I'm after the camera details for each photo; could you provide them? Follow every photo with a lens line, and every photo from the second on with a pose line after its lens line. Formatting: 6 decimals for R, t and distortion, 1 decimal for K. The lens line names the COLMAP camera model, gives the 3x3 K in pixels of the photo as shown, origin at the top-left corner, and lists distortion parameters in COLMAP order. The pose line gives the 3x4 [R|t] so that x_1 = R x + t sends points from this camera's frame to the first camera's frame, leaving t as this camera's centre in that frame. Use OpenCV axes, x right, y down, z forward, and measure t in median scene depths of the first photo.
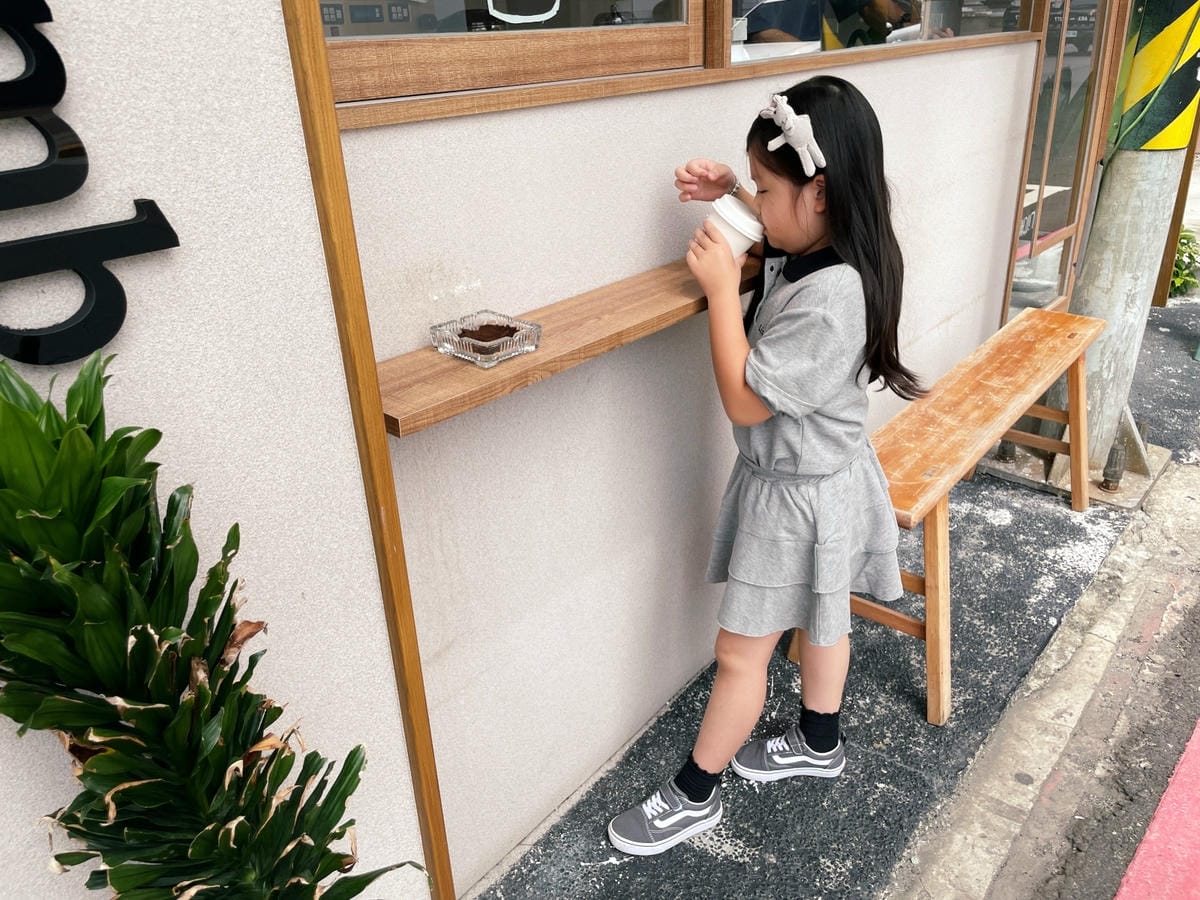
lens RADIAL K [[950.4, 0, 608.5], [0, 950.4, 438.3], [0, 0, 1]] dist [0.083701, -0.137969]
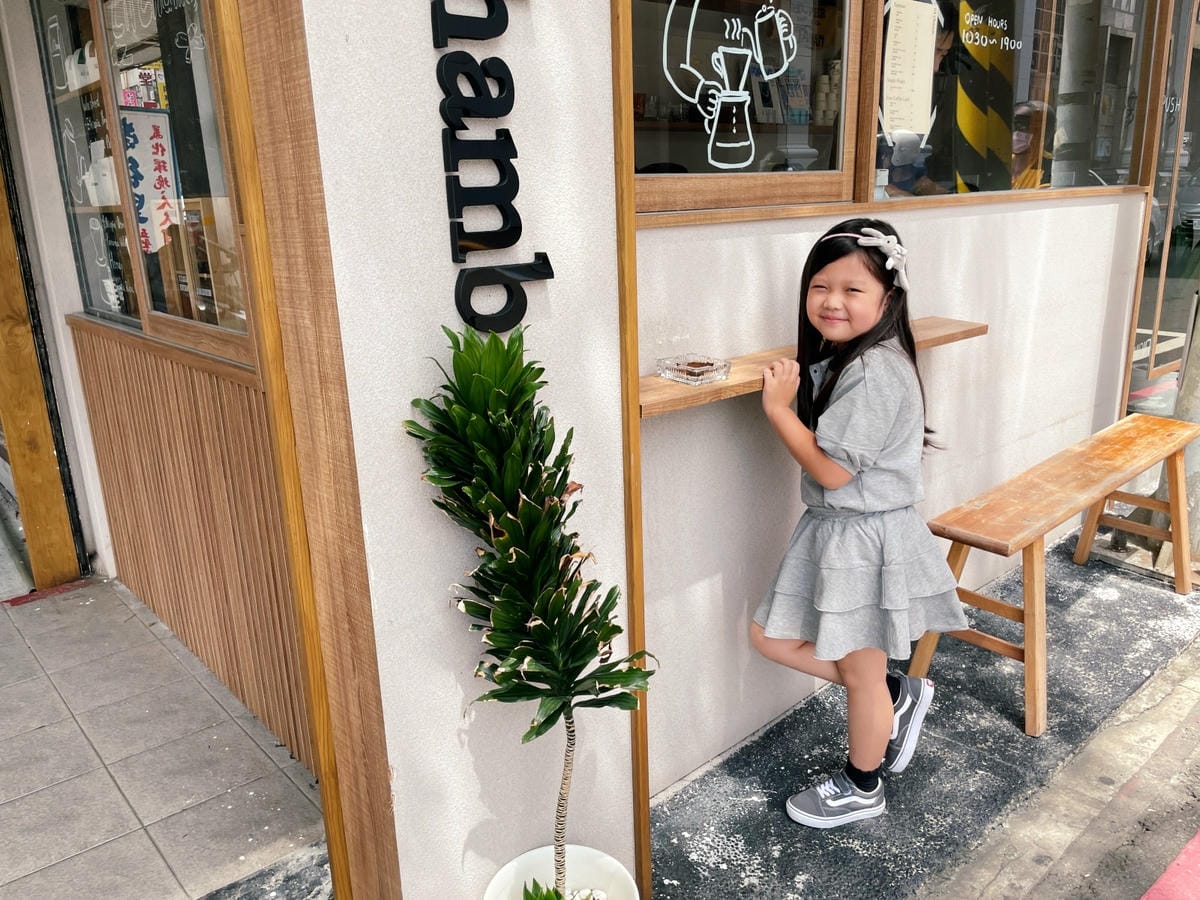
lens RADIAL K [[950.4, 0, 608.5], [0, 950.4, 438.3], [0, 0, 1]] dist [0.083701, -0.137969]
pose [[0.988072, 0.054576, -0.144000, -0.025929], [-0.074785, 0.987480, -0.138893, 0.140105], [0.134617, 0.148006, 0.979782, -0.291010]]
